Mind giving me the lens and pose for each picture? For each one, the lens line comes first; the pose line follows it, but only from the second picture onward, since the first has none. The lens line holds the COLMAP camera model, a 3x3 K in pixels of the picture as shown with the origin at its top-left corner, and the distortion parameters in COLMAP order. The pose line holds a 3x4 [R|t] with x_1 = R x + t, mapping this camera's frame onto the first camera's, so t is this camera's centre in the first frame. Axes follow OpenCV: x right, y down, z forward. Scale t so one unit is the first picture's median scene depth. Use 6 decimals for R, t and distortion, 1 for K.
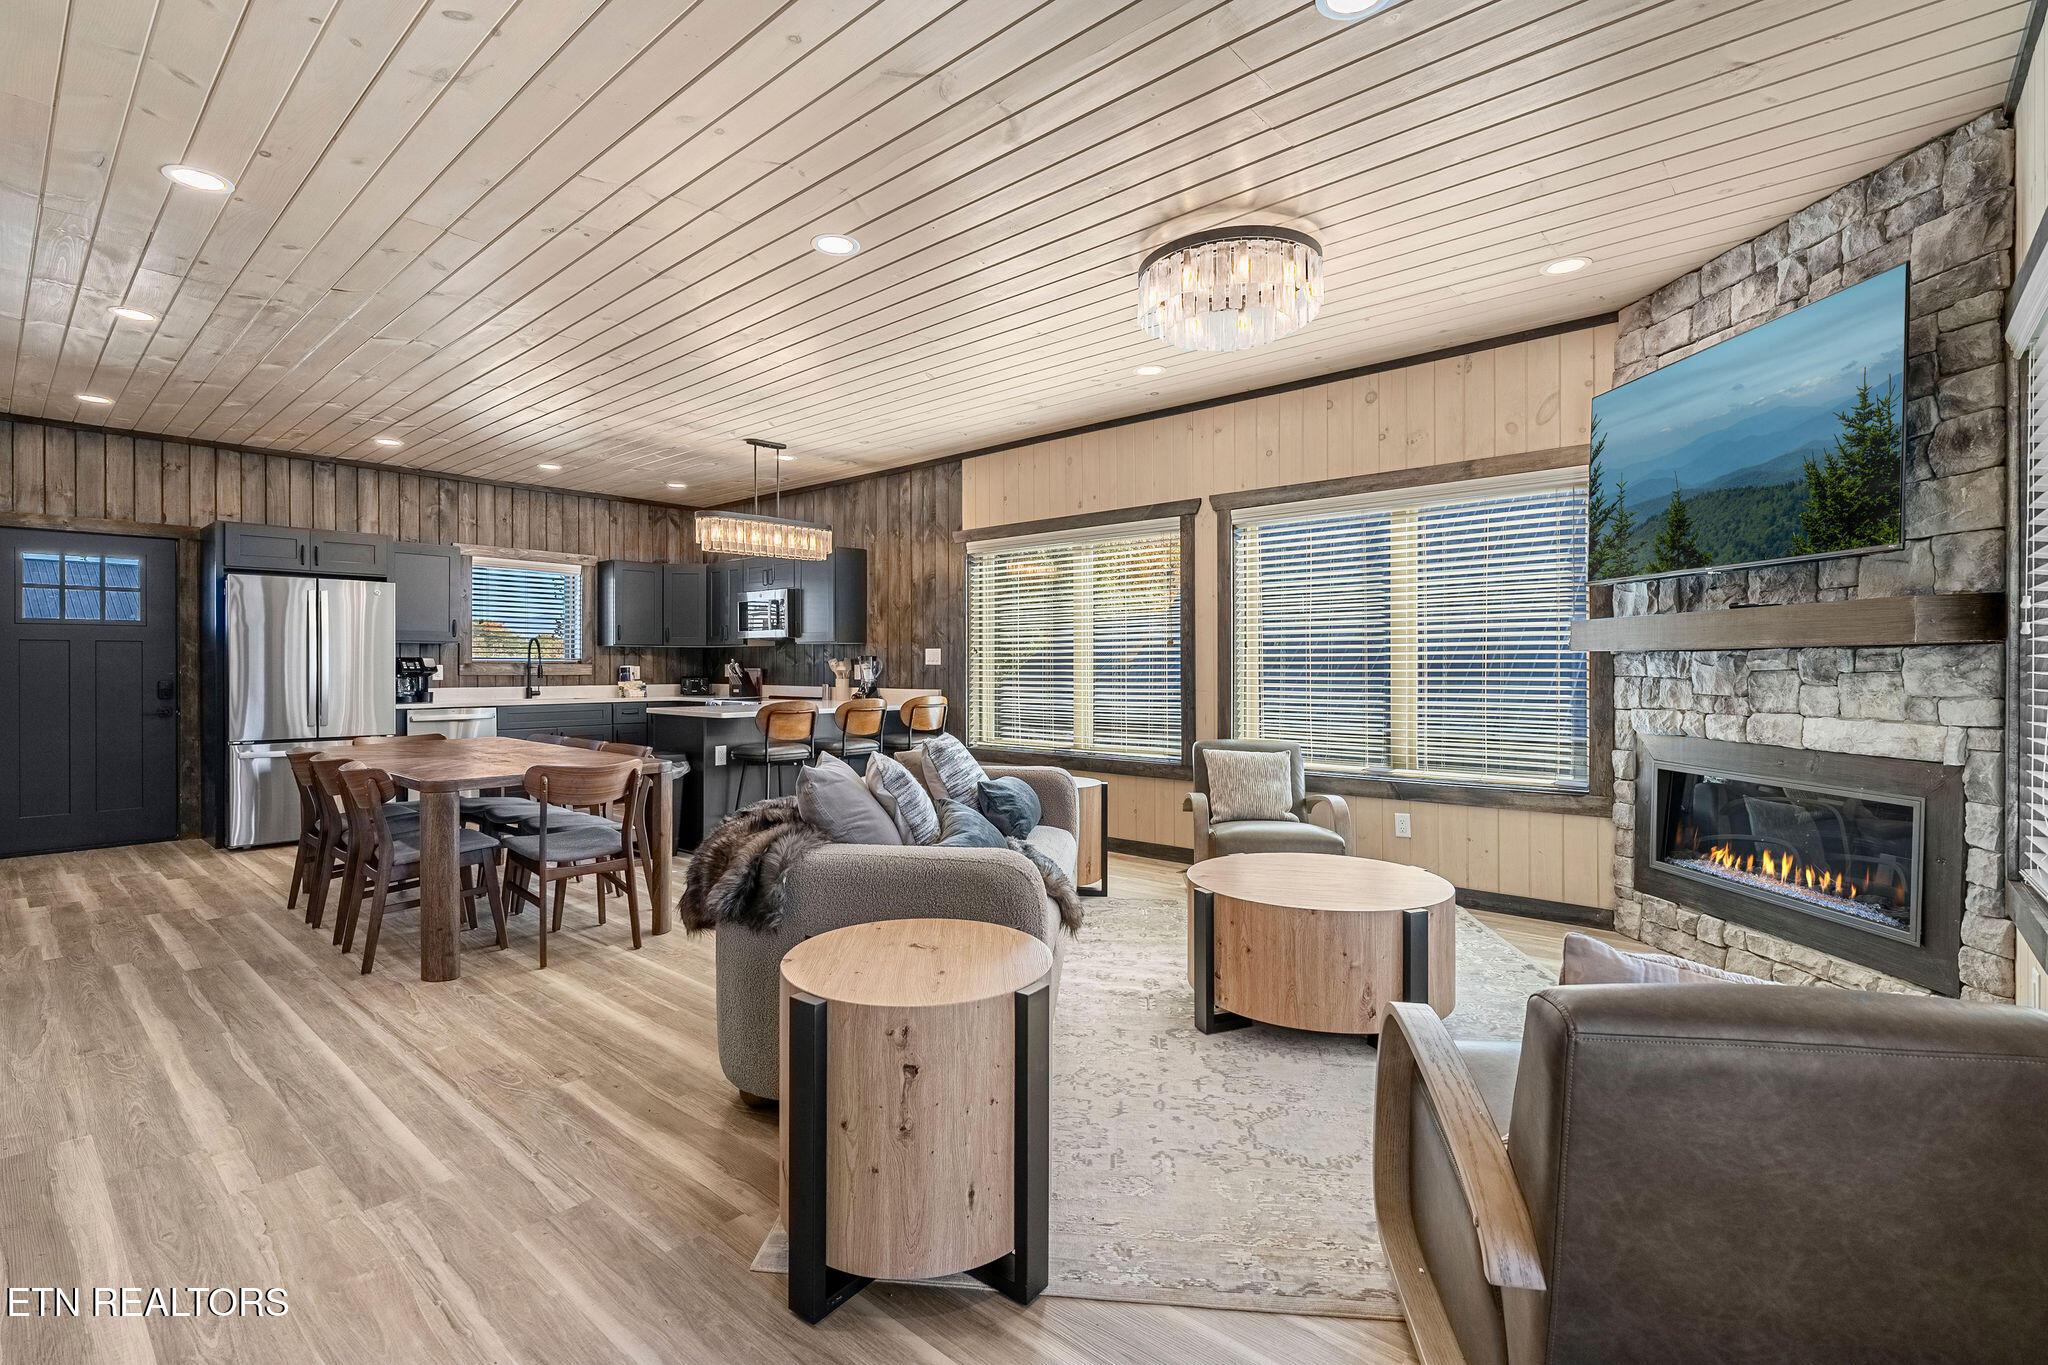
lens RADIAL K [[939.1, 0, 1014.5], [0, 939.1, 666.6], [0, 0, 1]] dist [-0.004275, 0.003879]
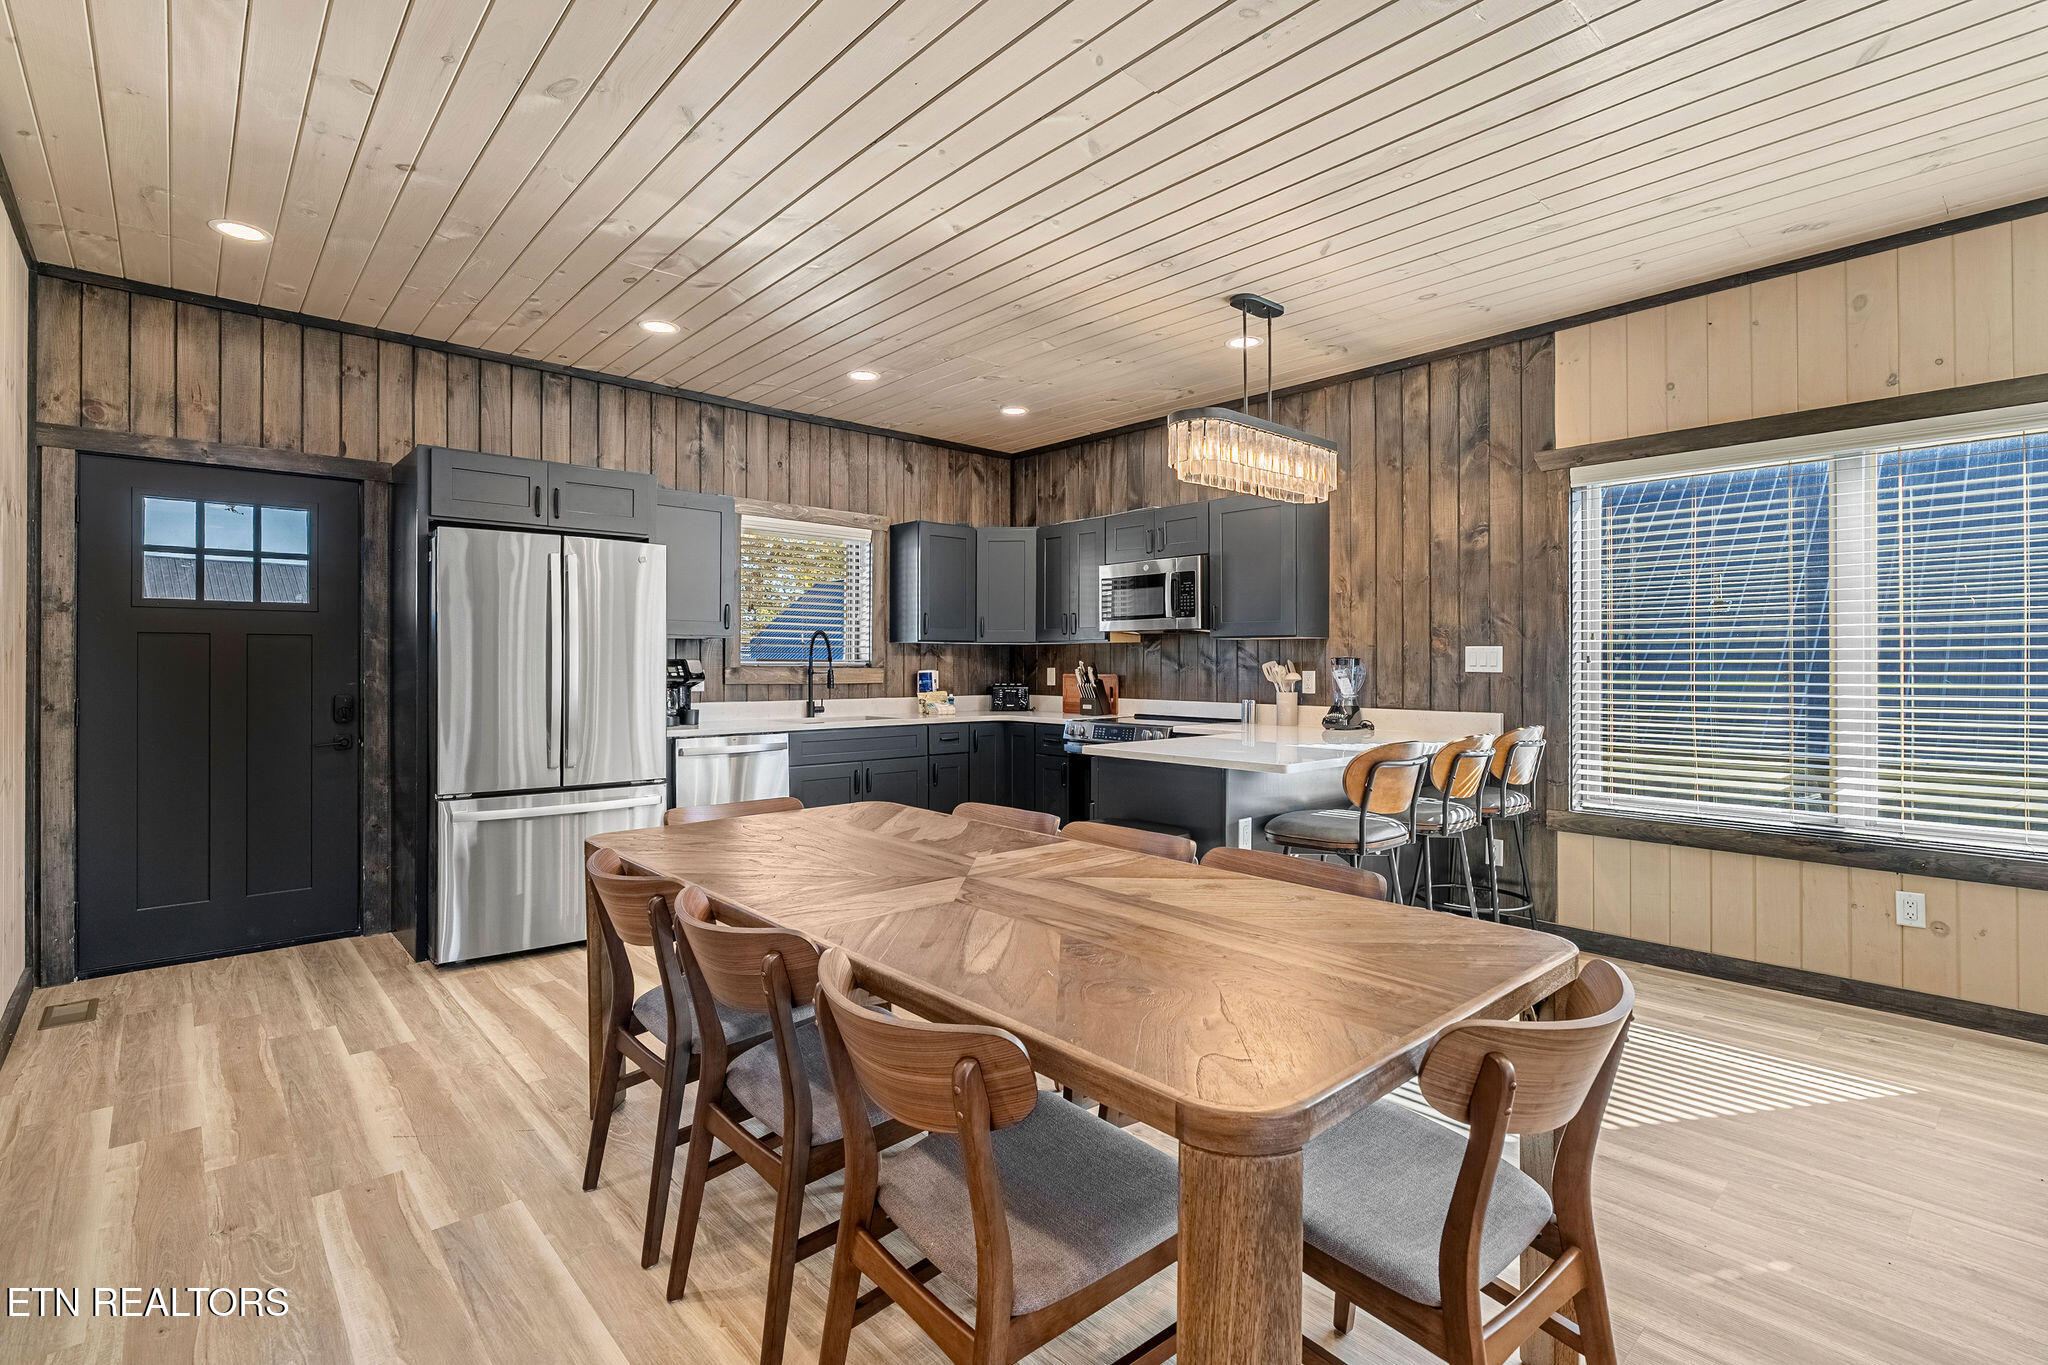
lens RADIAL K [[939.1, 0, 1009.9], [0, 939.1, 662.0], [0, 0, 1]] dist [-0.004275, 0.003879]
pose [[0.993463, 0.001607, -0.114146, -0.332471], [-0.001954, 0.999994, -0.002928, -0.006374], [0.114141, 0.003132, 0.993460, 0.363309]]
